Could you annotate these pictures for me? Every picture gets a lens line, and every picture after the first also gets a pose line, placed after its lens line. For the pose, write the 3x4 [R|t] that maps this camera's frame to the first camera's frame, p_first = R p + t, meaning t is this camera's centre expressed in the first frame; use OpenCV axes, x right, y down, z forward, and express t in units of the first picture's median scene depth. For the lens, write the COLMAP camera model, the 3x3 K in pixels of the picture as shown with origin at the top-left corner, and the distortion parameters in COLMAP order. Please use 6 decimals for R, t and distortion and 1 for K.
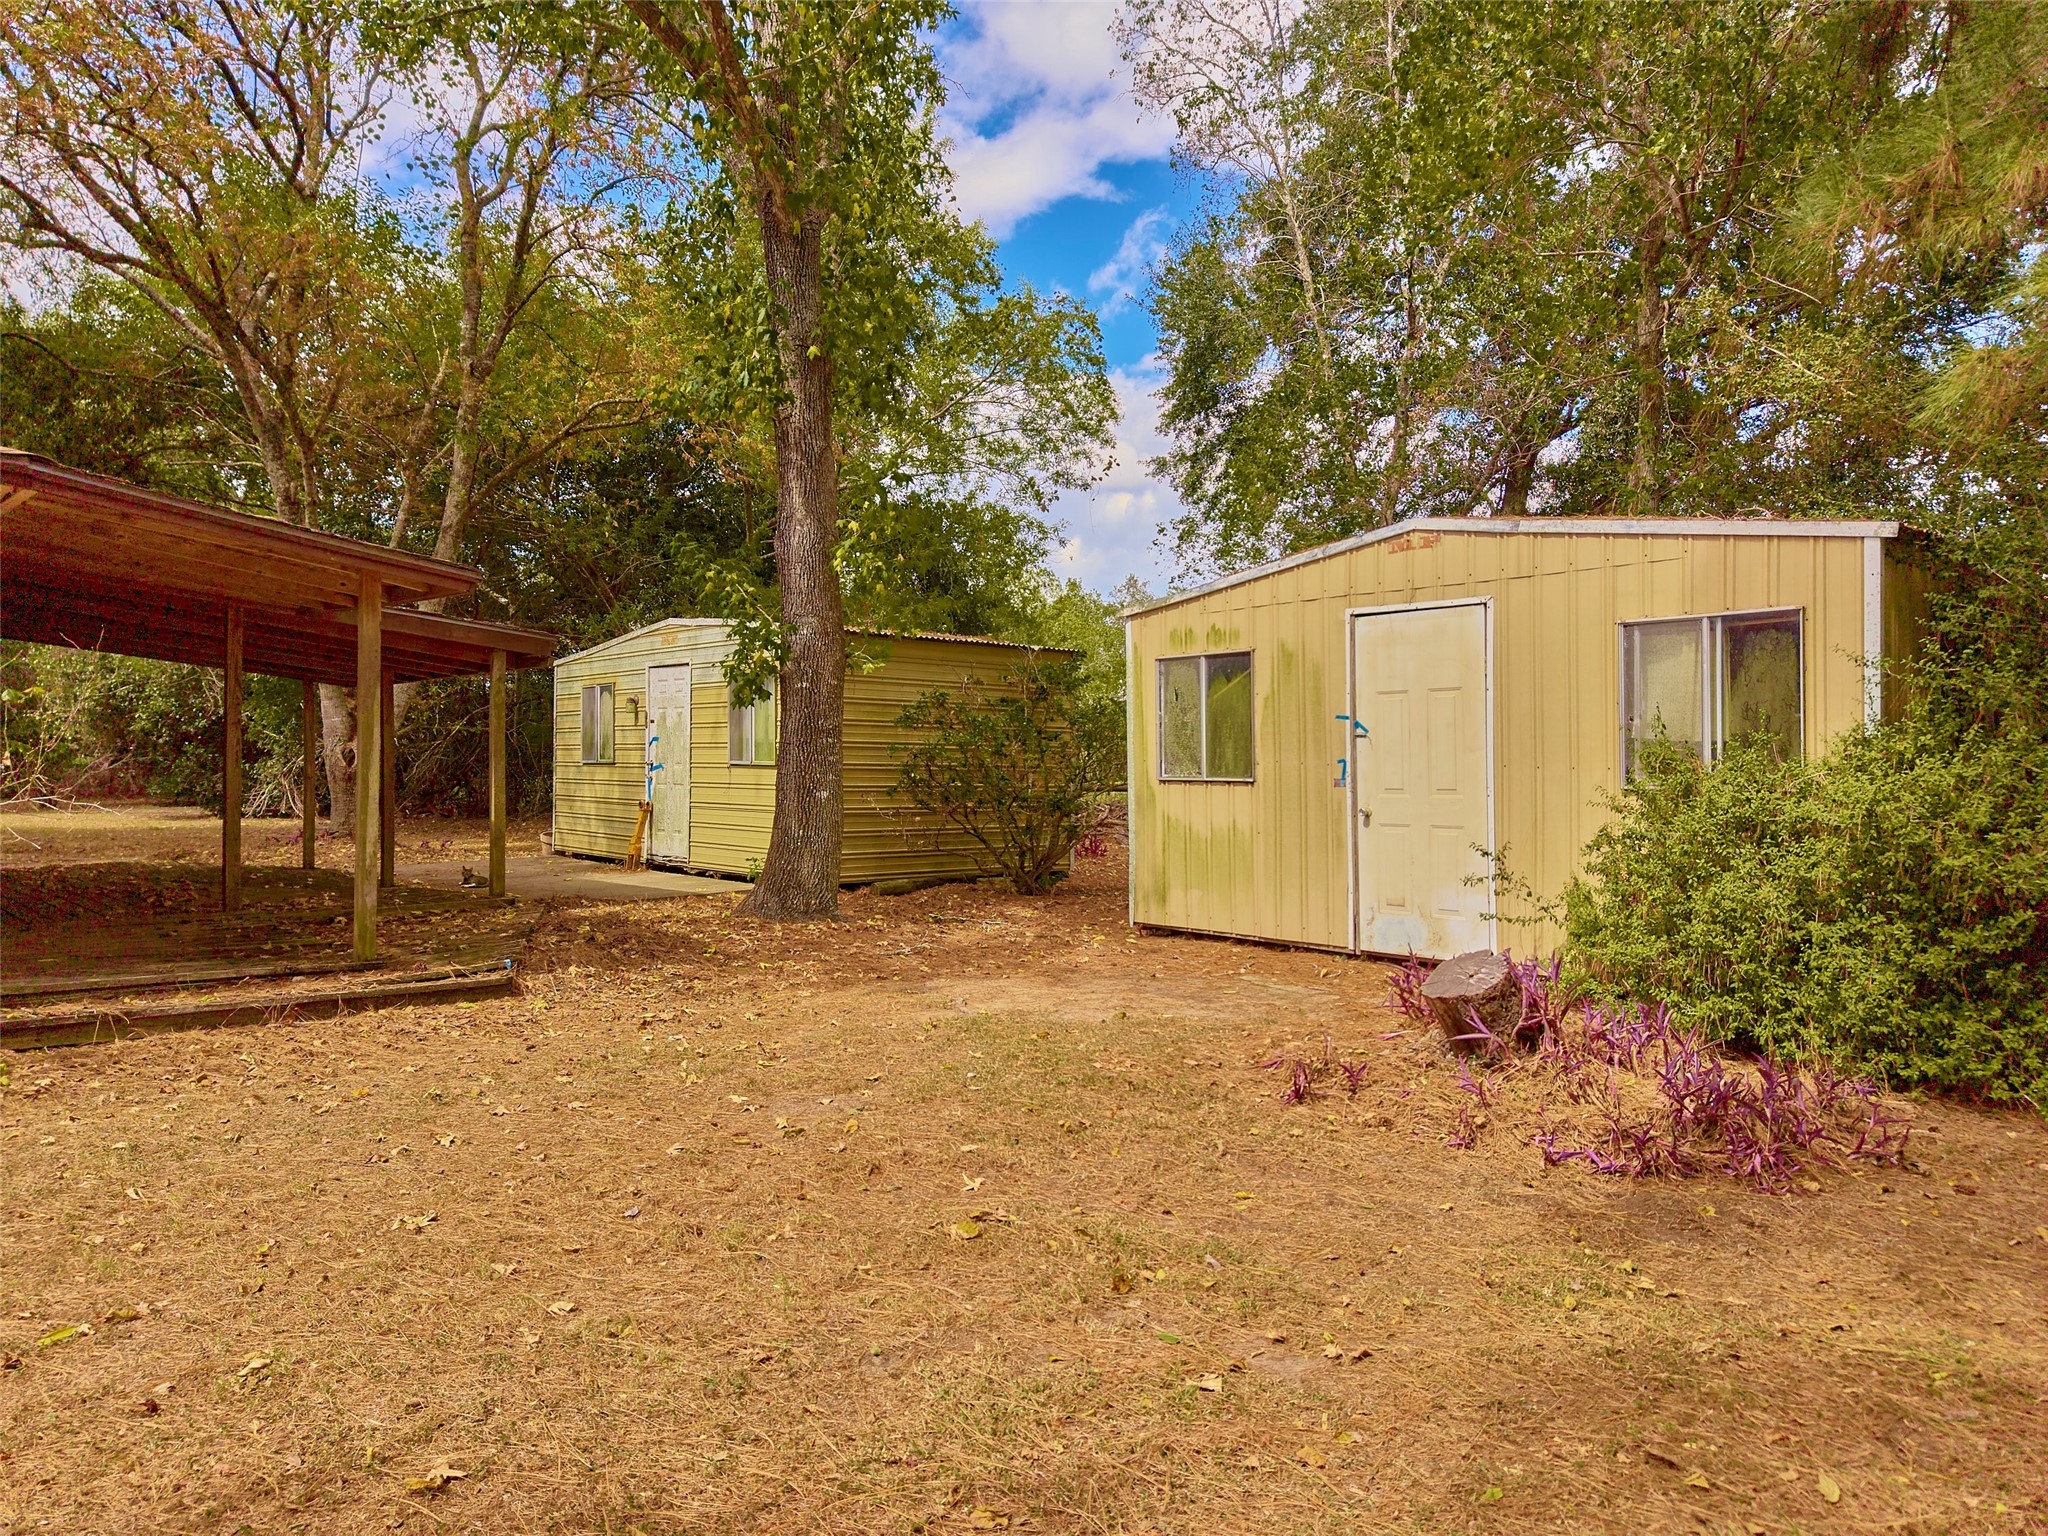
lens RADIAL K [[1443.6, 0, 1024.0], [0, 1443.6, 768.0], [0, 0, 1]] dist [0.102538, -0.097377]
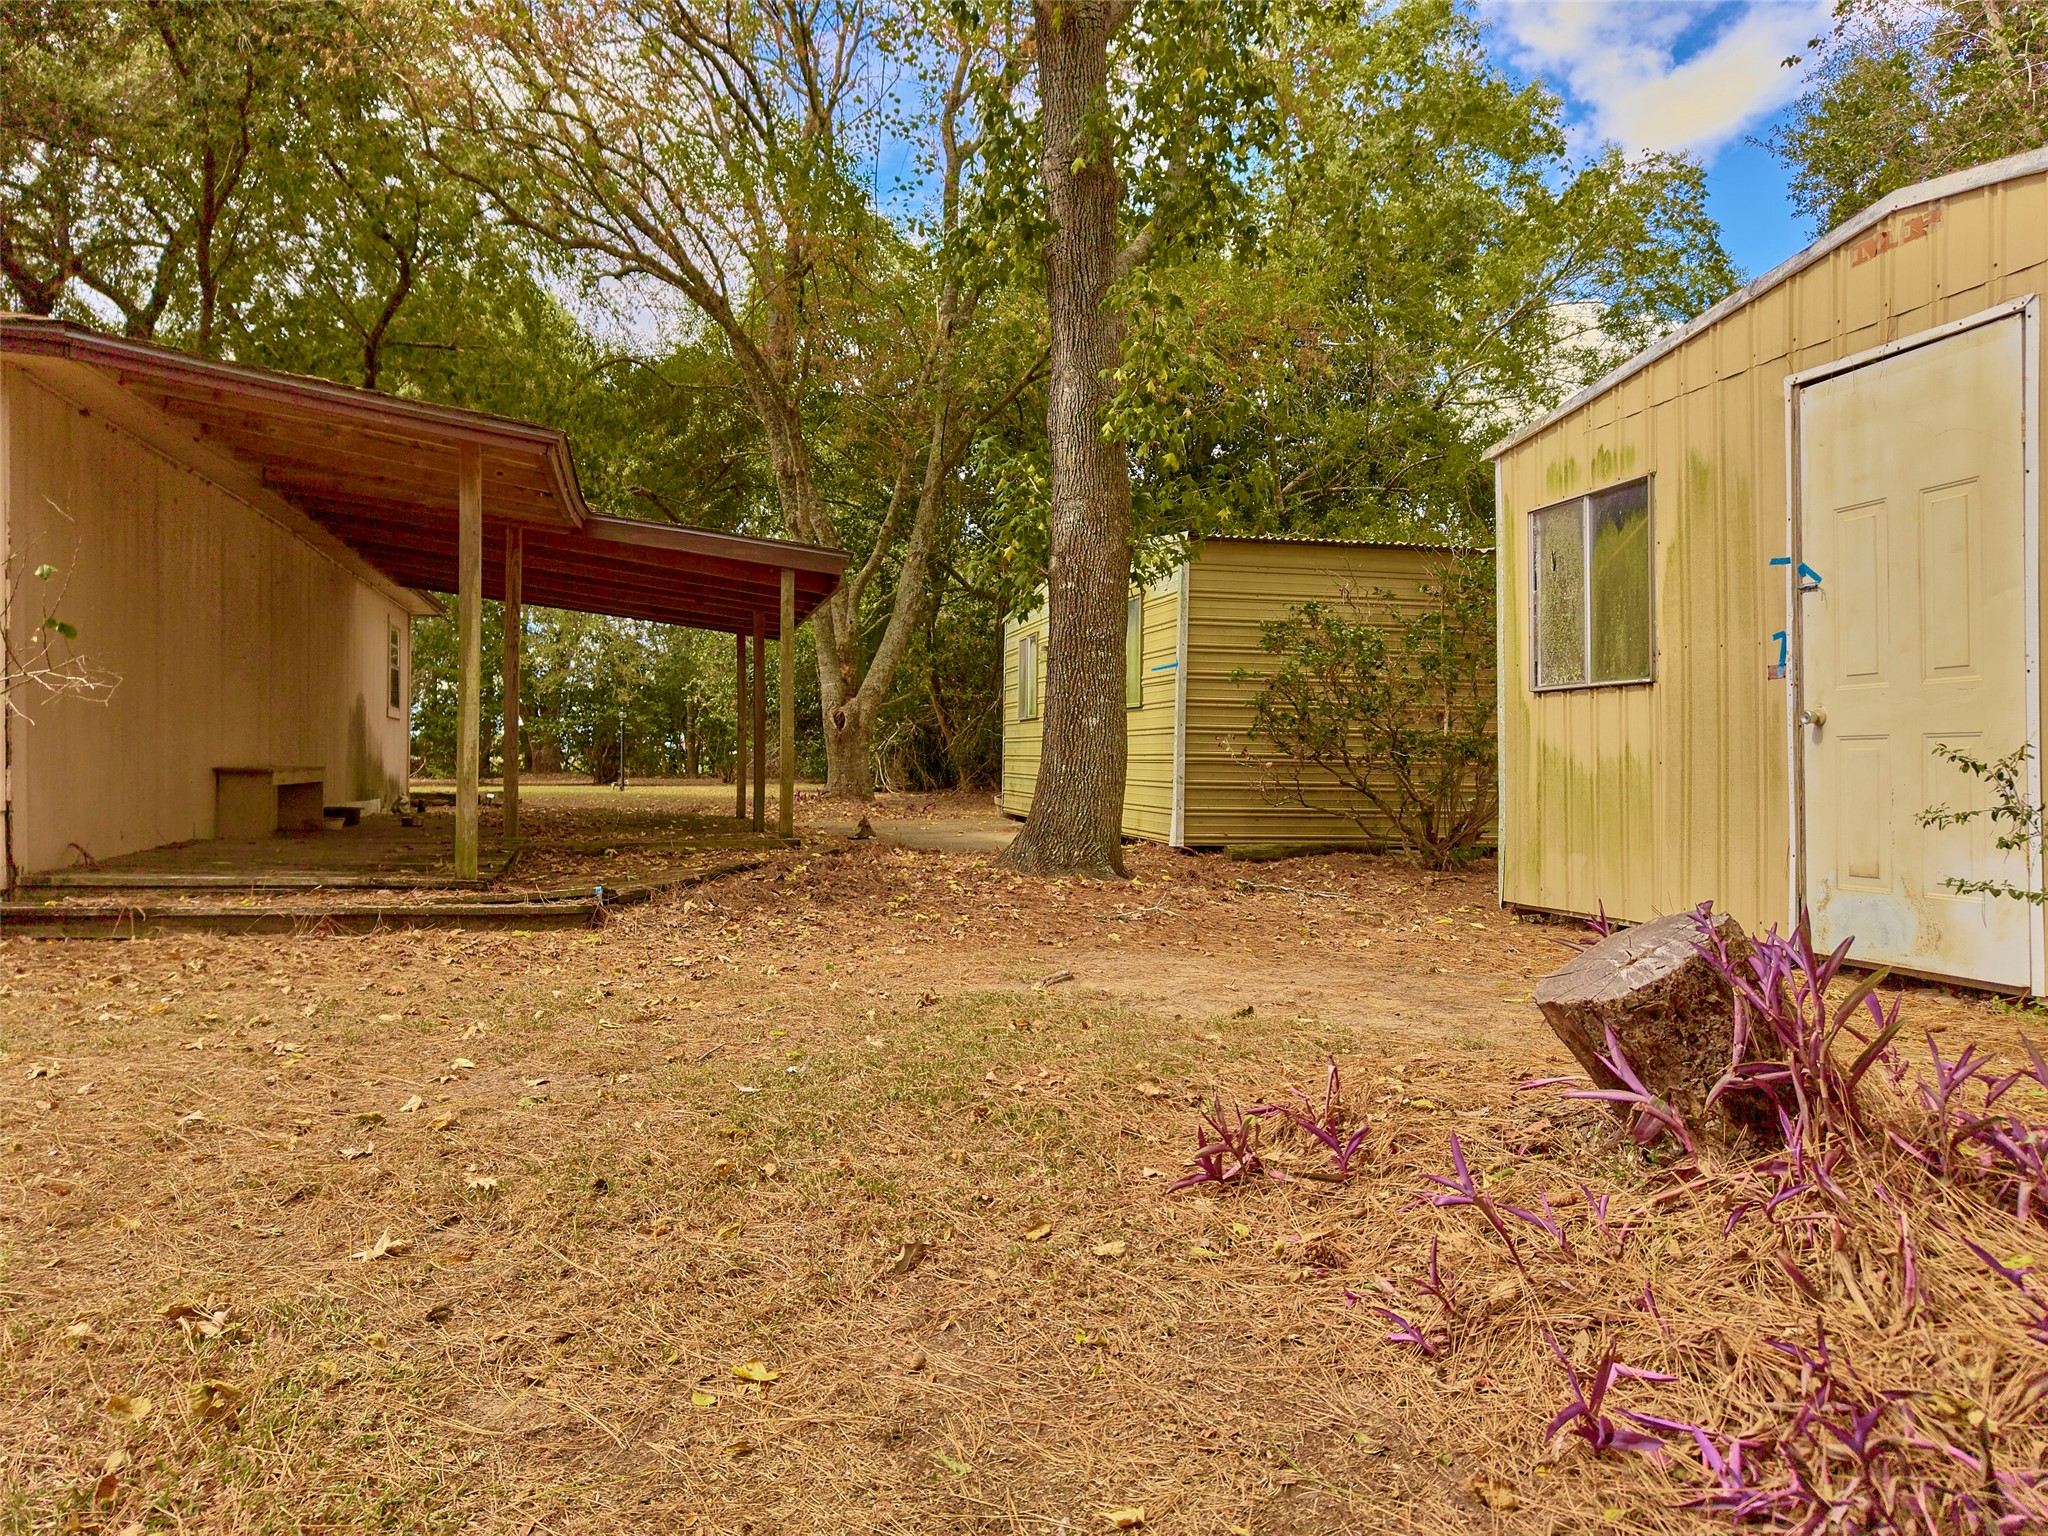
lens RADIAL K [[1419.4, 0, 1024.0], [0, 1419.4, 768.0], [0, 0, 1]] dist [0.006557, 0.002830]
pose [[0.879377, 0.003839, -0.476111, 0.224469], [-0.007820, 0.999949, -0.006380, 0.056006], [0.476063, 0.009333, 0.879362, 0.339520]]
